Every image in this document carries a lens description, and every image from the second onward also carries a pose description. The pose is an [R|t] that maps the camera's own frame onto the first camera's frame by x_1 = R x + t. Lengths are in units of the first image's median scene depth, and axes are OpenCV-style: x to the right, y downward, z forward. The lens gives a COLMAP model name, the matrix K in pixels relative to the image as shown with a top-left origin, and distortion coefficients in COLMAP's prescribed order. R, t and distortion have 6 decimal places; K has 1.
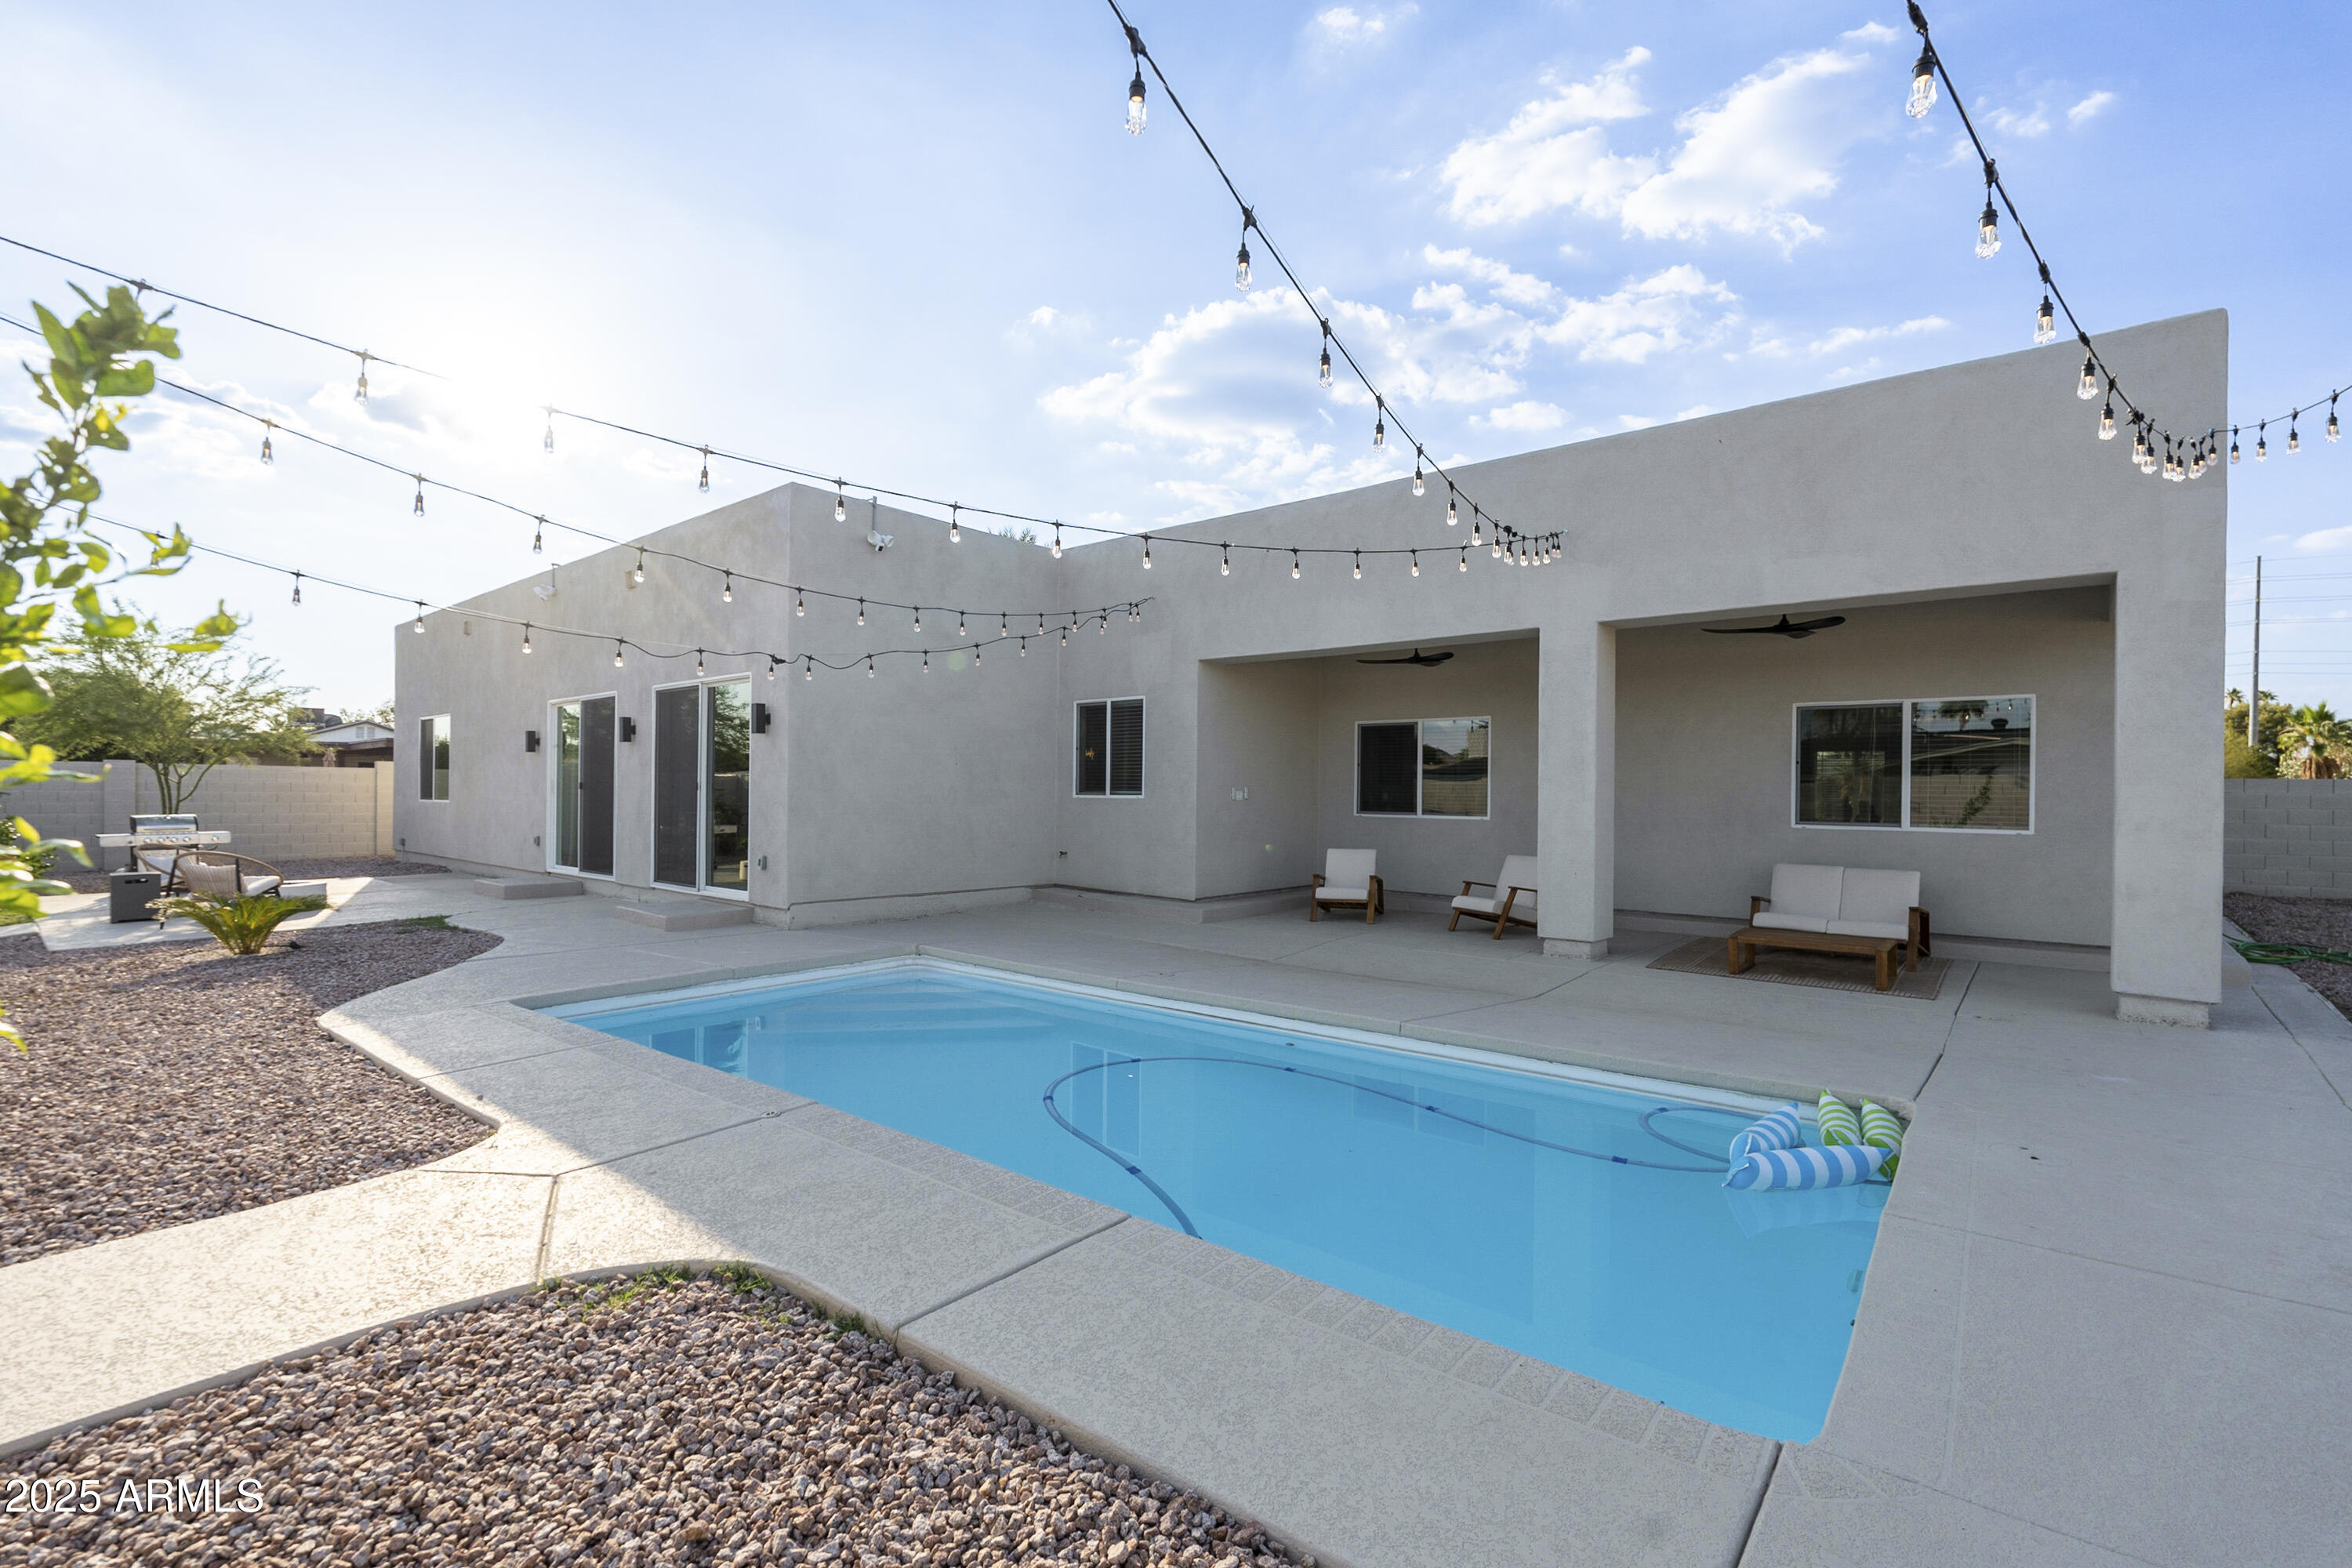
lens RADIAL K [[1056.3, 0, 1192.5], [0, 1056.3, 783.3], [0, 0, 1]] dist [-0.005292, -0.000096]
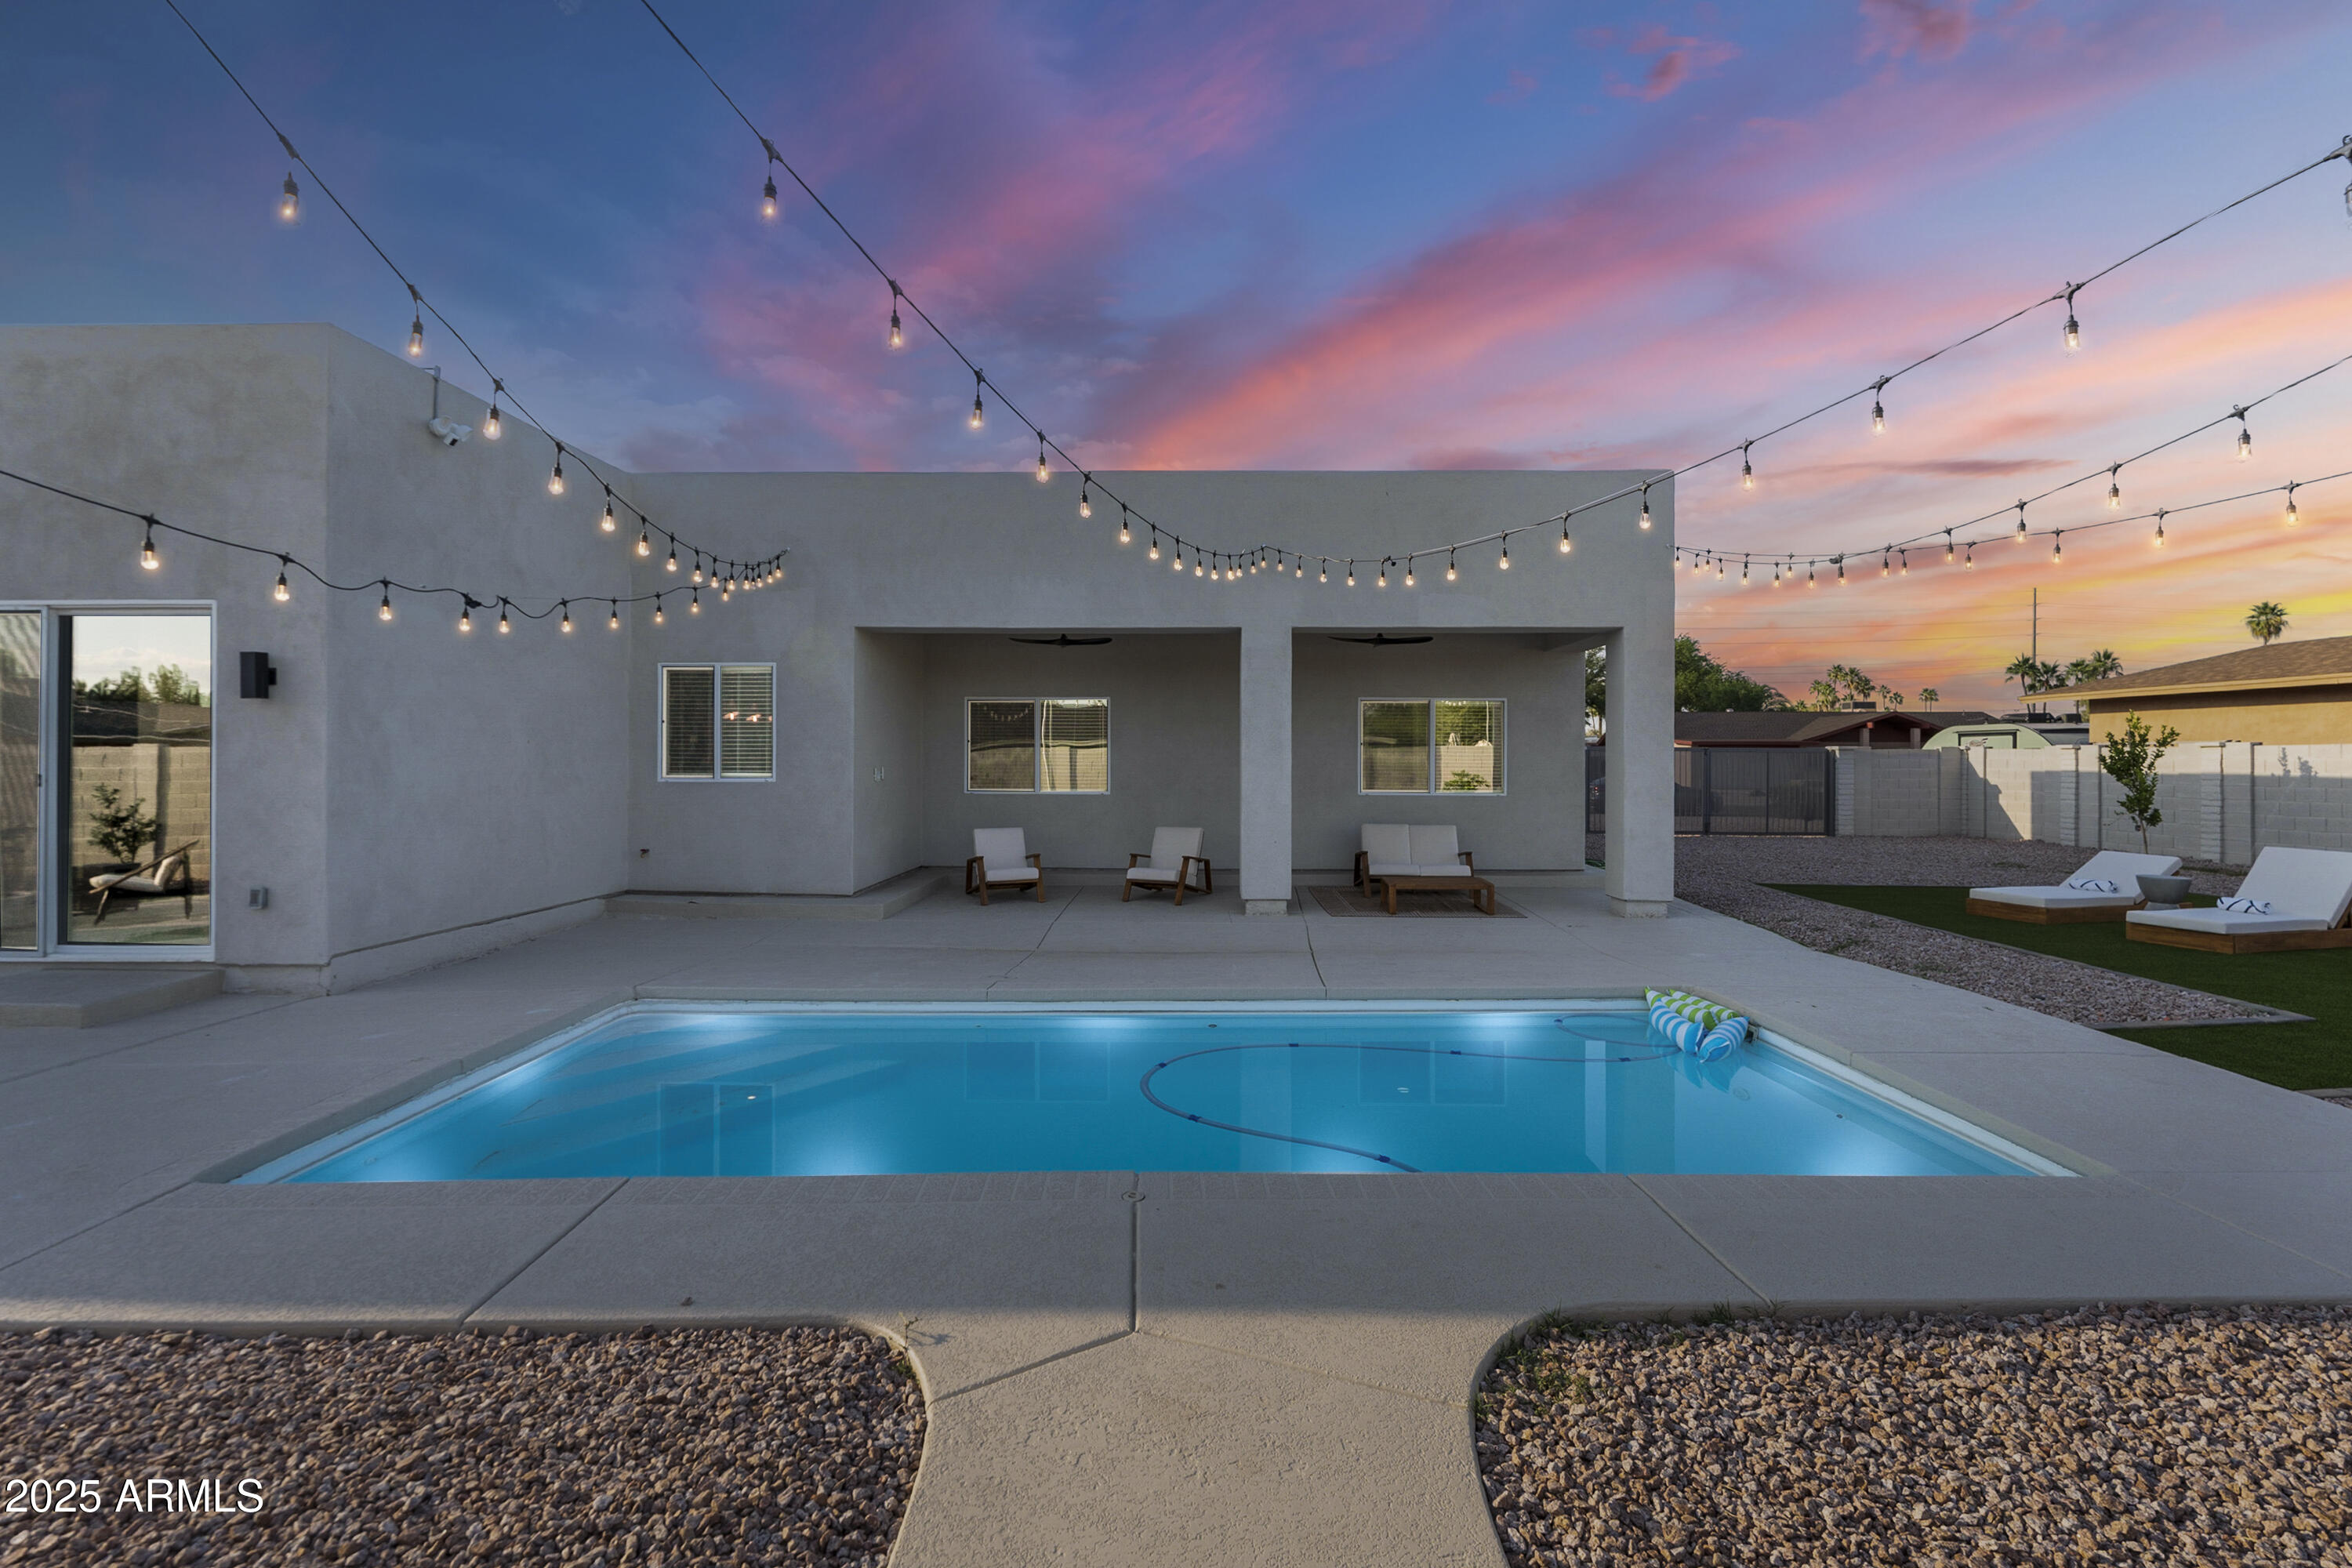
lens RADIAL K [[1056.3, 0, 1180.2], [0, 1056.3, 746.0], [0, 0, 1]] dist [-0.005292, -0.000096]
pose [[0.768302, -0.001474, 0.640085, -0.393545], [-0.000045, 0.999997, 0.002357, -0.019877], [-0.640087, -0.001839, 0.768300, 0.143704]]
